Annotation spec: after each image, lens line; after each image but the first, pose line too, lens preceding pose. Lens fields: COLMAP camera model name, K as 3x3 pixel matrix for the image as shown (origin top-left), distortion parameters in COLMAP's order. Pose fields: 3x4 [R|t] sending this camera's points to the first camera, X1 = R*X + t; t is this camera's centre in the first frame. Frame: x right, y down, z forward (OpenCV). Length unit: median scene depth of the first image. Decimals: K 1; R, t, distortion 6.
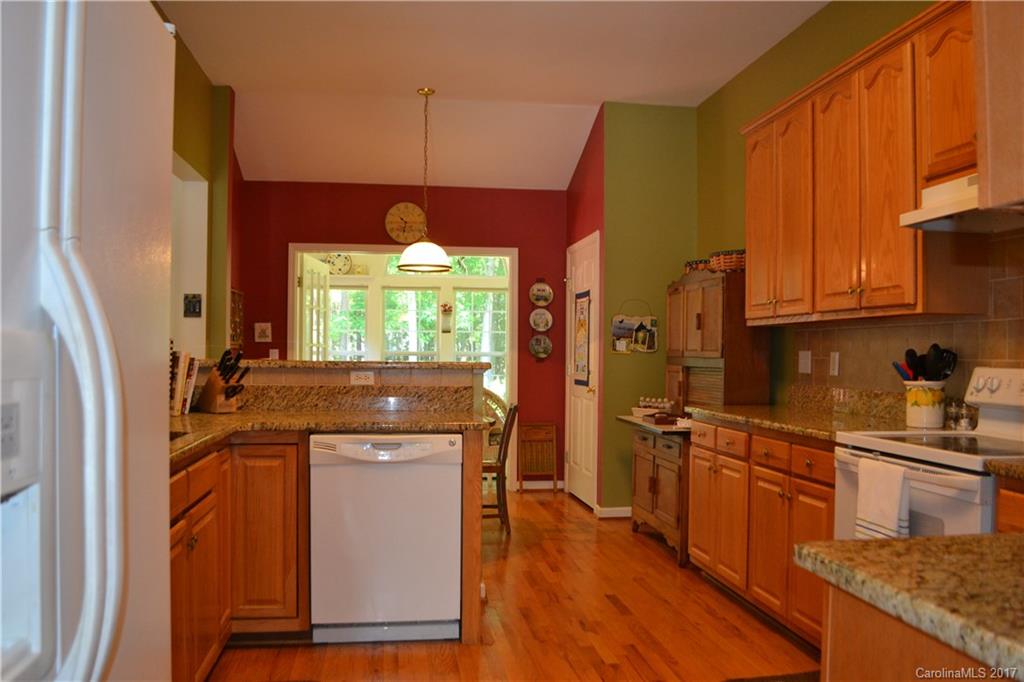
lens RADIAL K [[822.2, 0, 503.8], [0, 822.2, 346.6], [0, 0, 1]] dist [-0.080262, 0.007073]
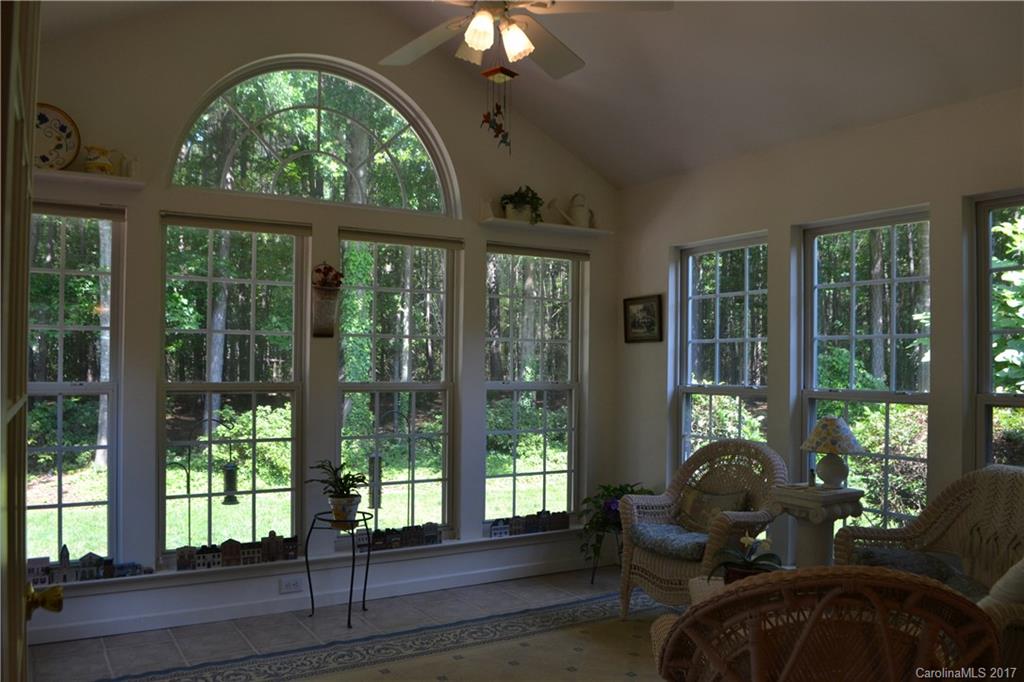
lens RADIAL K [[842.1, 0, 494.7], [0, 842.1, 344.5], [0, 0, 1]] dist [-0.046635, 0.001641]
pose [[0.919298, 0.007184, 0.393496, -0.239722], [-0.002606, 0.999923, -0.012167, -0.012616], [-0.393553, 0.010160, 0.919246, 0.881290]]
